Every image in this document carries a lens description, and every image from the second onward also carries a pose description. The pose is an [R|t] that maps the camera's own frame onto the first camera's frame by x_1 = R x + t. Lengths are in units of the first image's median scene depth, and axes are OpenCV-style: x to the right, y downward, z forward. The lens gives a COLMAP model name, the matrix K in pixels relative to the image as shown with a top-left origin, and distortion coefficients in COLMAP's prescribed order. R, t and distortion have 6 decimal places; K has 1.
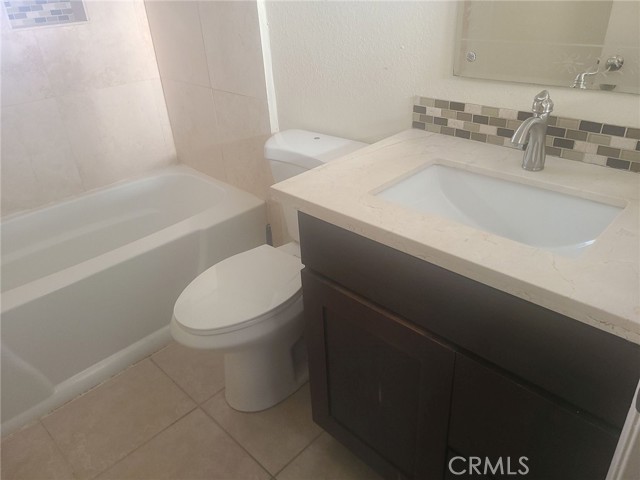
lens RADIAL K [[478.2, 0, 329.2], [0, 478.2, 238.4], [0, 0, 1]] dist [-0.003294, -0.001835]
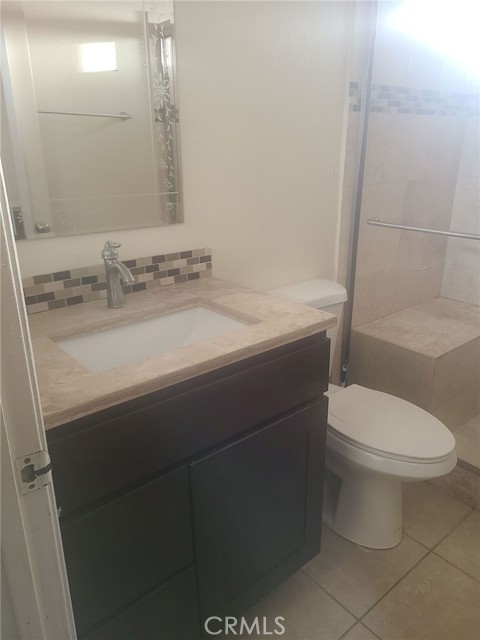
lens RADIAL K [[478.2, 0, 240.0], [0, 478.2, 320.0], [0, 0, 1]] dist [-0.003294, -0.001835]
pose [[0.104708, -0.311534, 0.944448, -0.736696], [0.468355, 0.853210, 0.229514, -0.297398], [-0.877314, 0.418305, 0.235247, 0.584568]]
